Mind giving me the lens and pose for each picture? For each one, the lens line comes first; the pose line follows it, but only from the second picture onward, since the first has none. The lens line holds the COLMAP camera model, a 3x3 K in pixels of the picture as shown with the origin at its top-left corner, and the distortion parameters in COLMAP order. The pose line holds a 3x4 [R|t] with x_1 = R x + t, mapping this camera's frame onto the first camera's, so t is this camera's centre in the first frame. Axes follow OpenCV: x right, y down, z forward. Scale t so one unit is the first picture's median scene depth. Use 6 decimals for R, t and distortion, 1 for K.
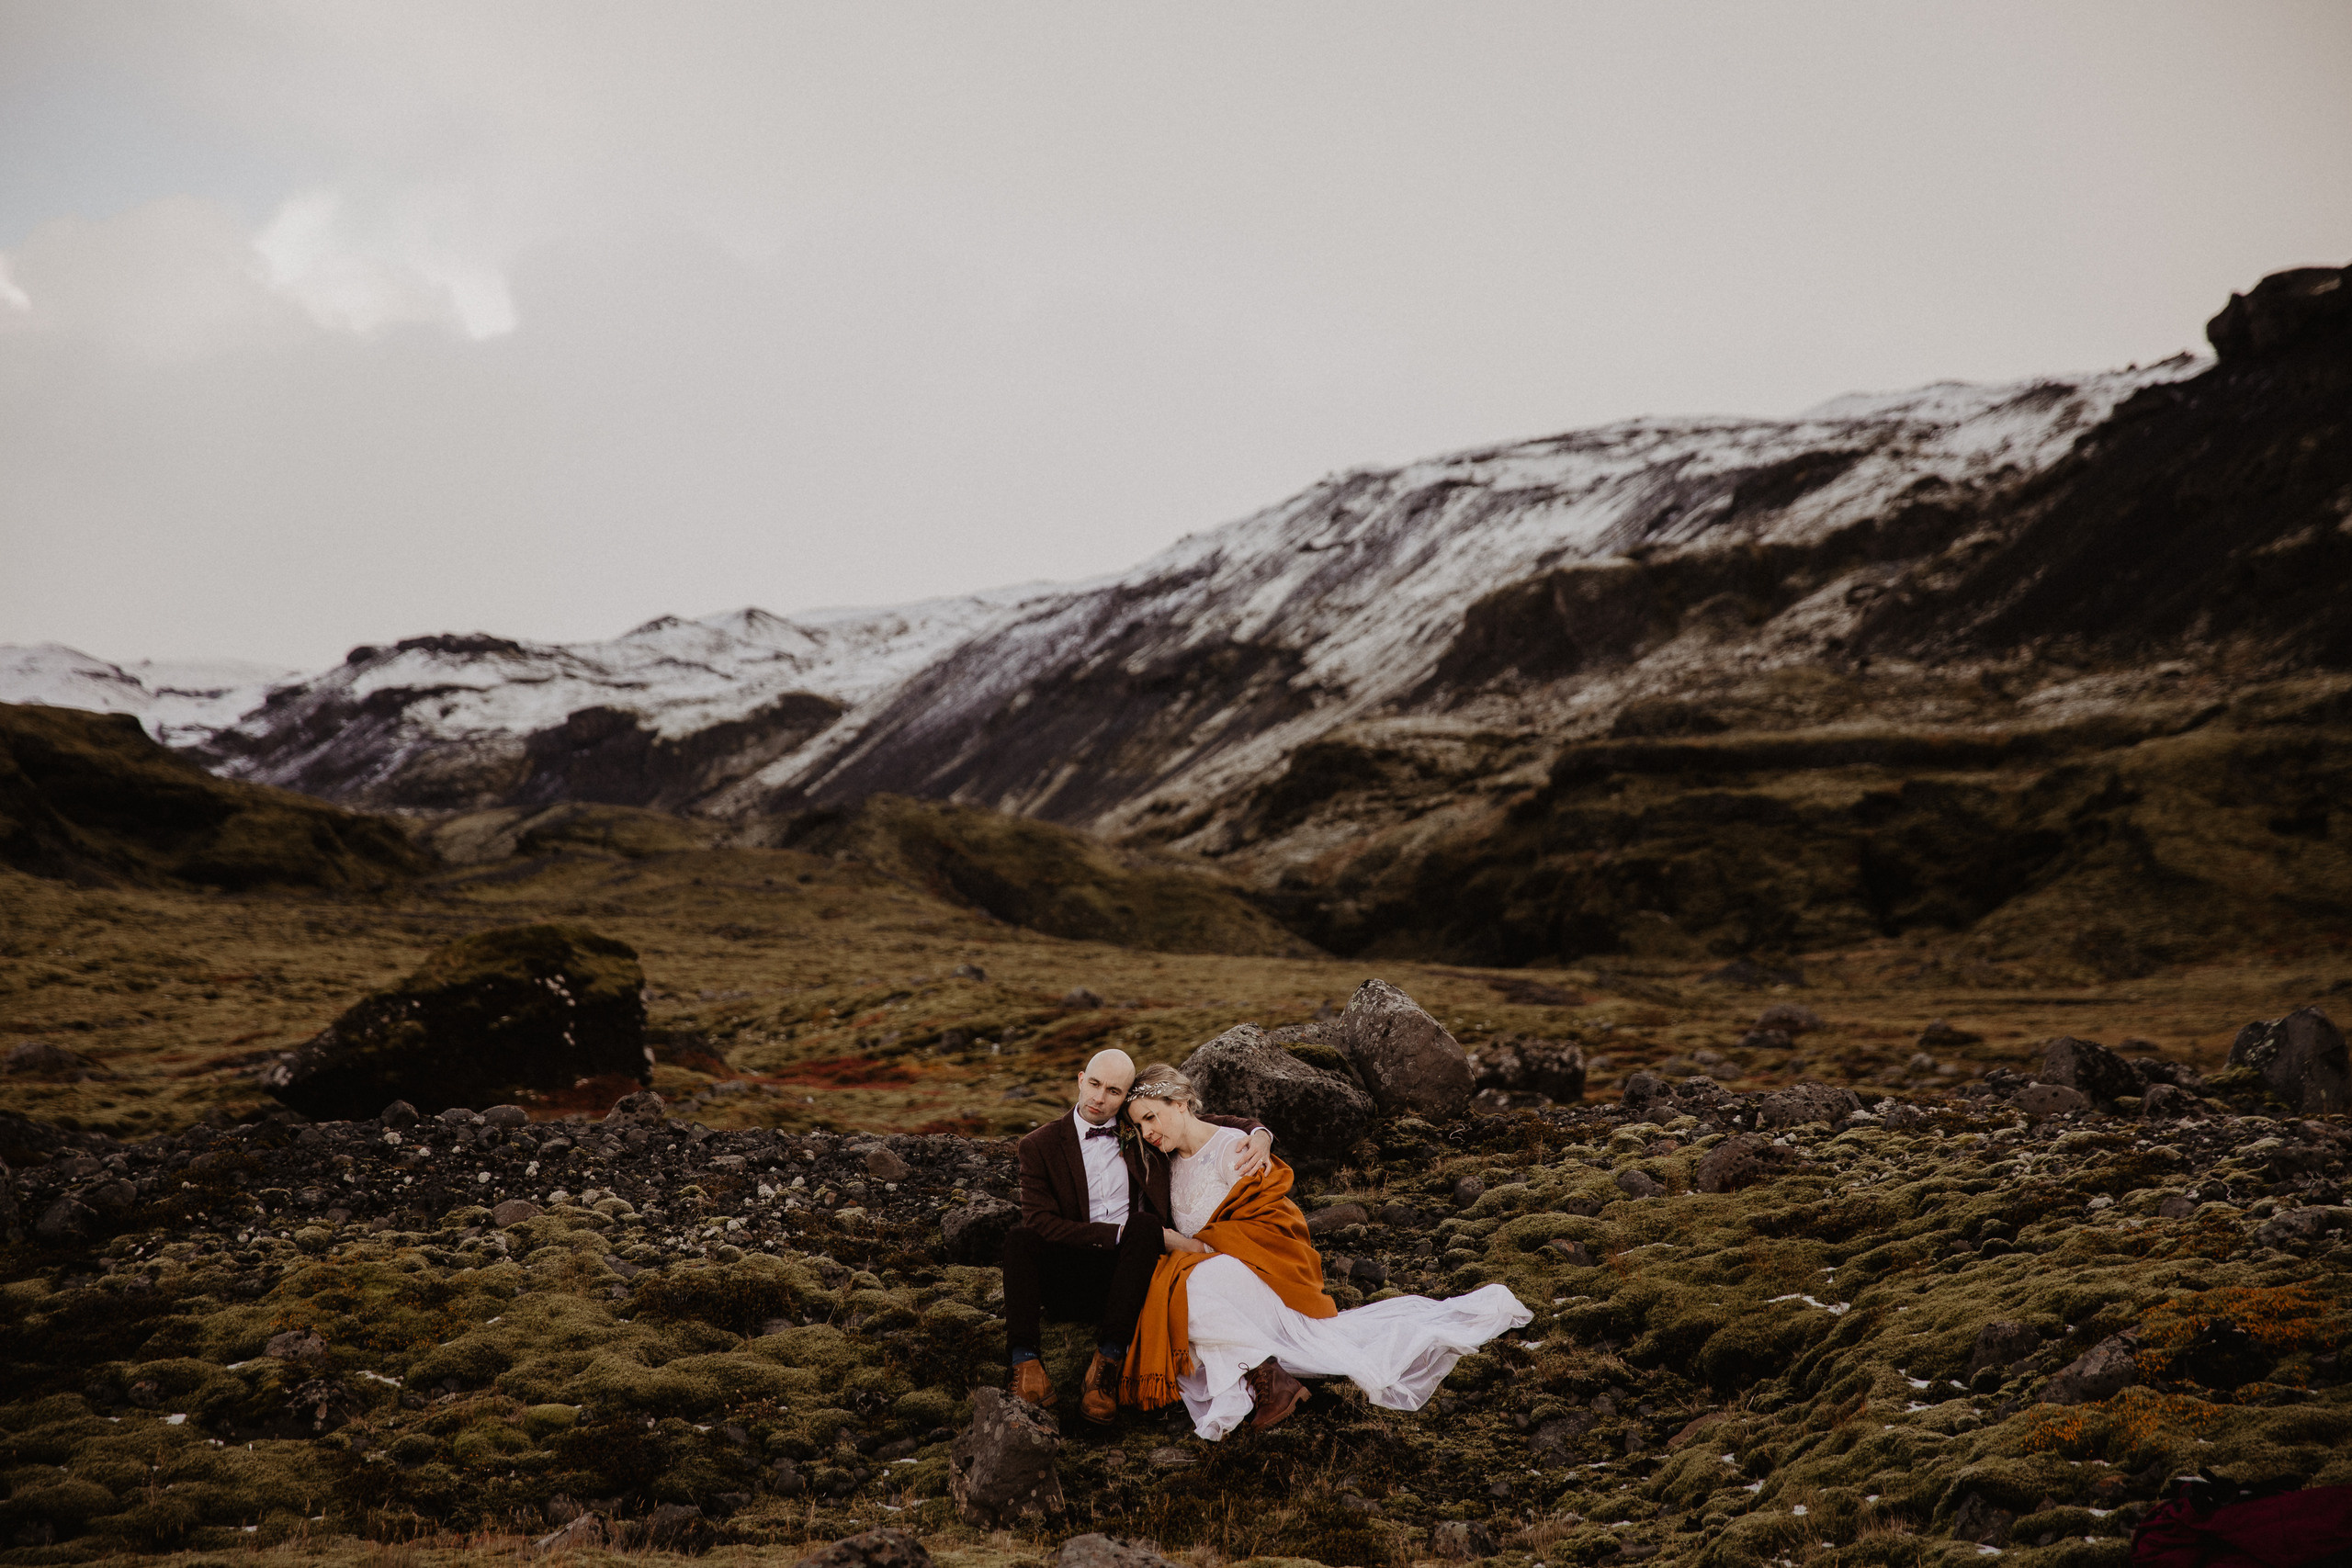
lens RADIAL K [[4428.9, 0, 1181.5], [0, 4428.9, 803.8], [0, 0, 1]] dist [0.185966, 0.000000]
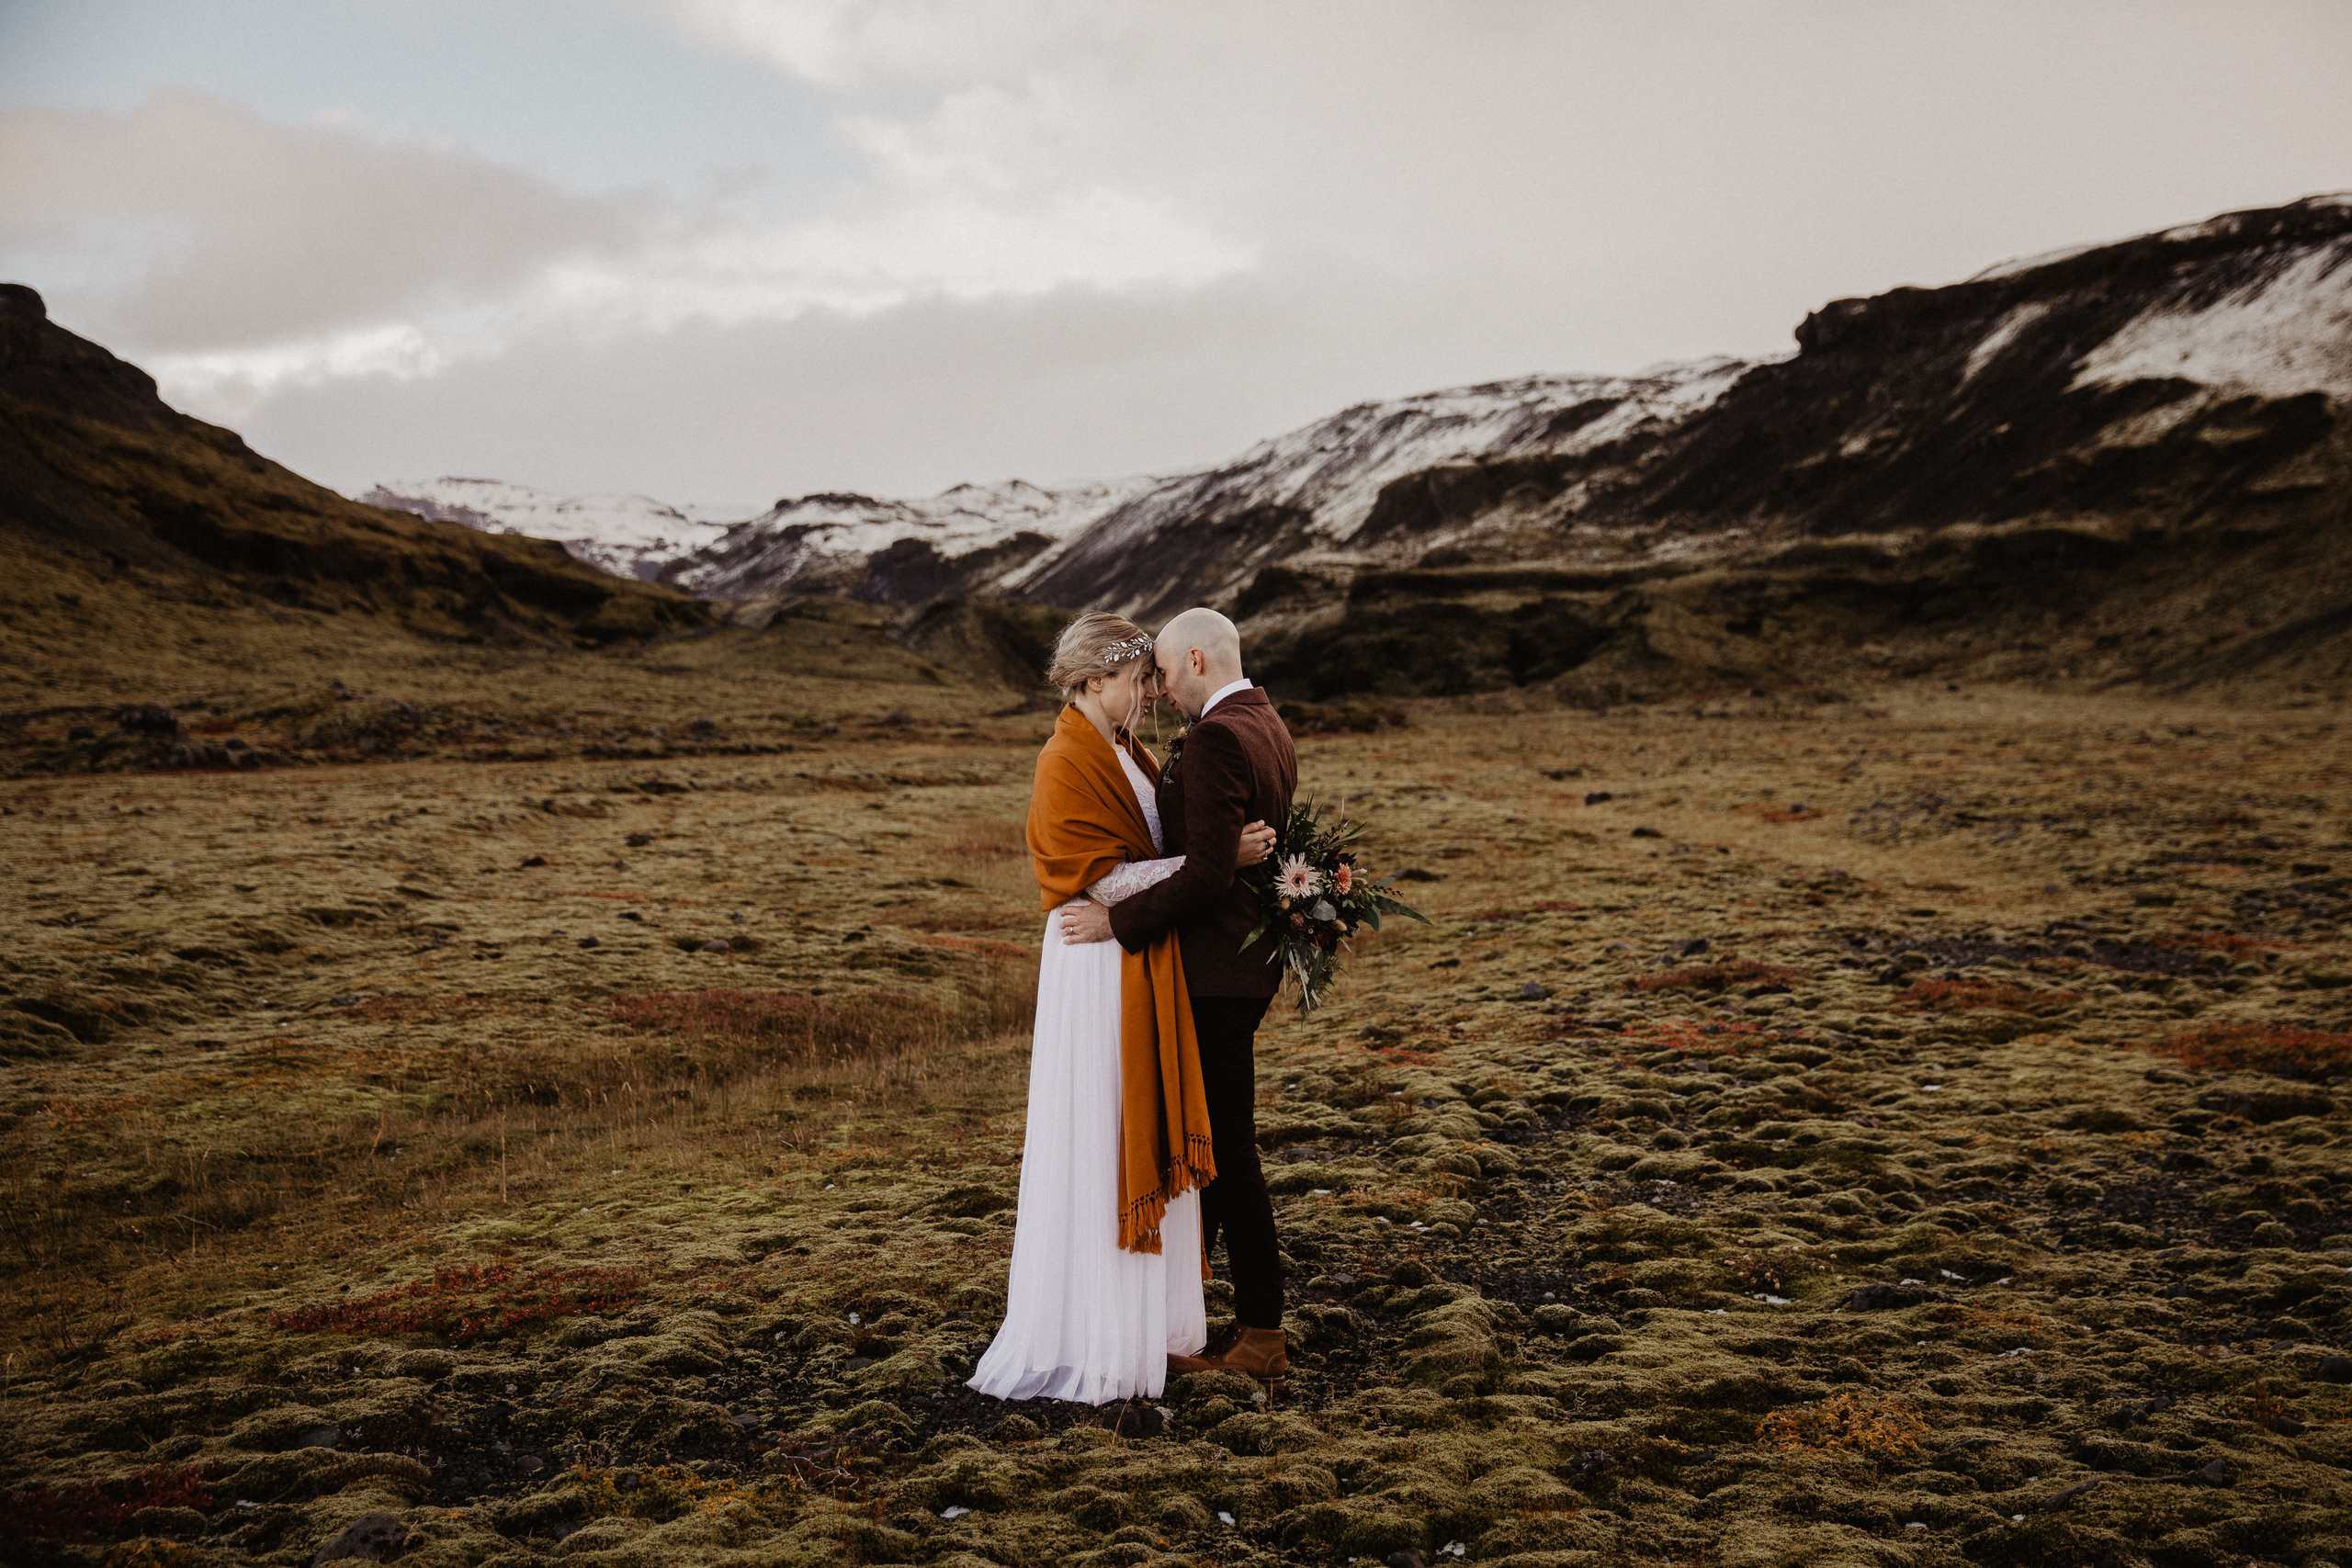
lens RADIAL K [[2727.8, 0, 1274.4], [0, 2727.8, 809.6], [0, 0, 1]] dist [0.034298, 0.000000]
pose [[0.999257, 0.020739, -0.032472, 0.106402], [-0.018211, 0.996918, 0.076311, -0.001898], [0.033955, -0.075663, 0.996555, -0.072770]]
